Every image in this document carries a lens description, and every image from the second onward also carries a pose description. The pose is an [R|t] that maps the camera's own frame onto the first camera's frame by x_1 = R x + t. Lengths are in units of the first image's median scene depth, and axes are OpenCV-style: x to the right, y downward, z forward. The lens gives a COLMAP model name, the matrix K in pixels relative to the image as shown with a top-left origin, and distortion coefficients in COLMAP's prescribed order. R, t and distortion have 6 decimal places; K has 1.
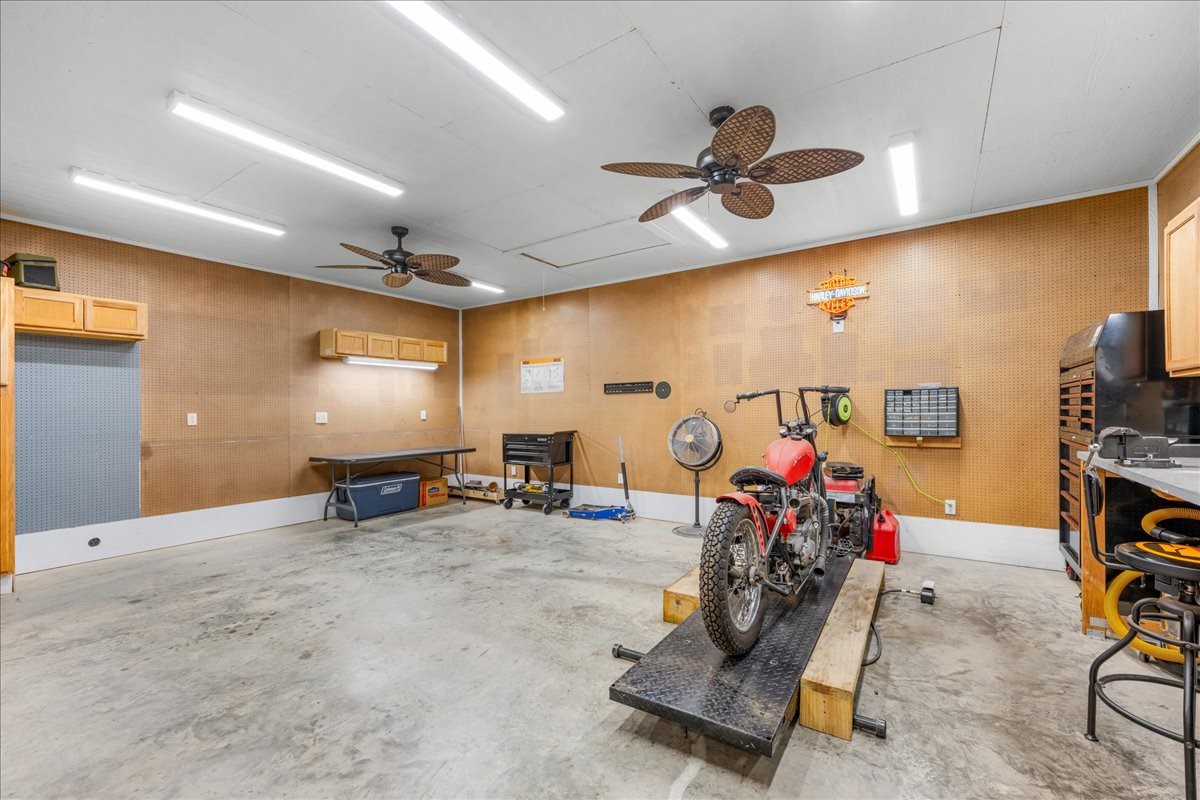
lens RADIAL K [[489.8, 0, 603.0], [0, 489.8, 407.4], [0, 0, 1]] dist [-0.000371, -0.000126]
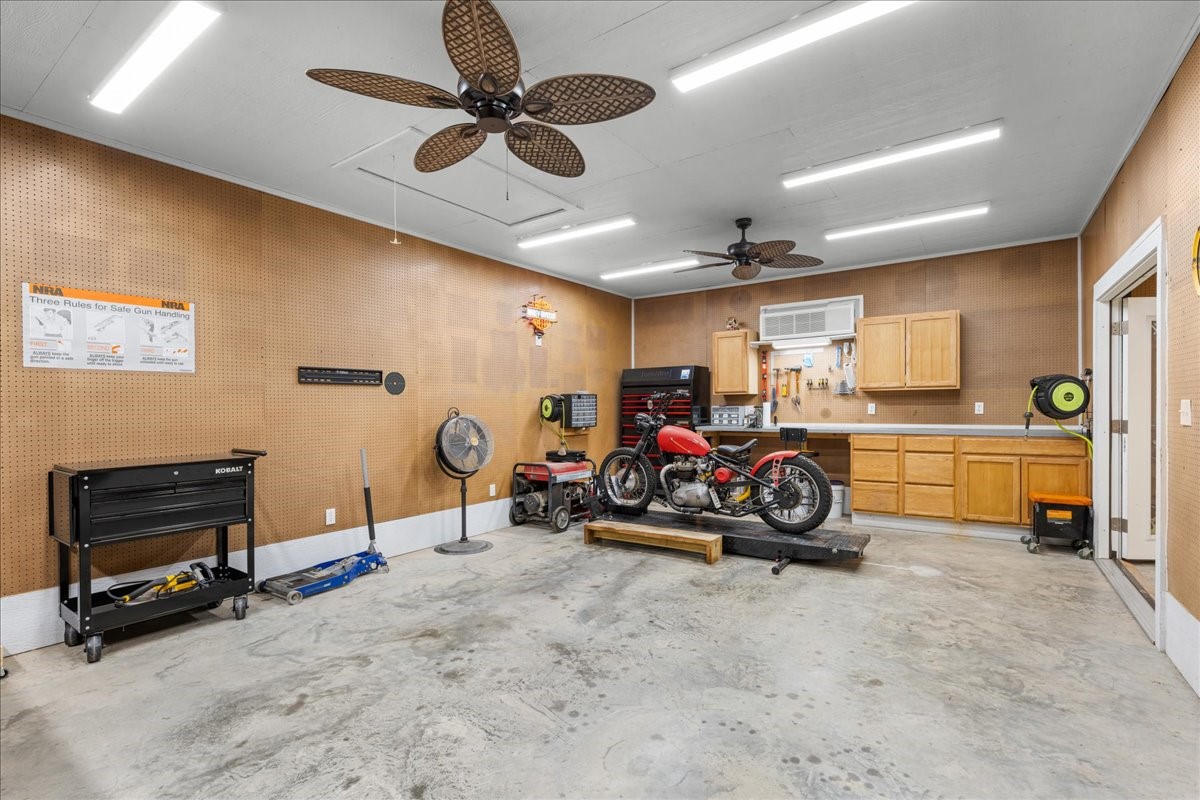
lens RADIAL K [[552.9, 0, 603.1], [0, 552.9, 412.8], [0, 0, 1]] dist [0.000160, 0.000320]
pose [[0.011166, -0.001780, 0.999936, -0.896747], [0.004498, 0.999988, 0.001730, 0.012420], [-0.999928, 0.004479, 0.011174, 0.826314]]
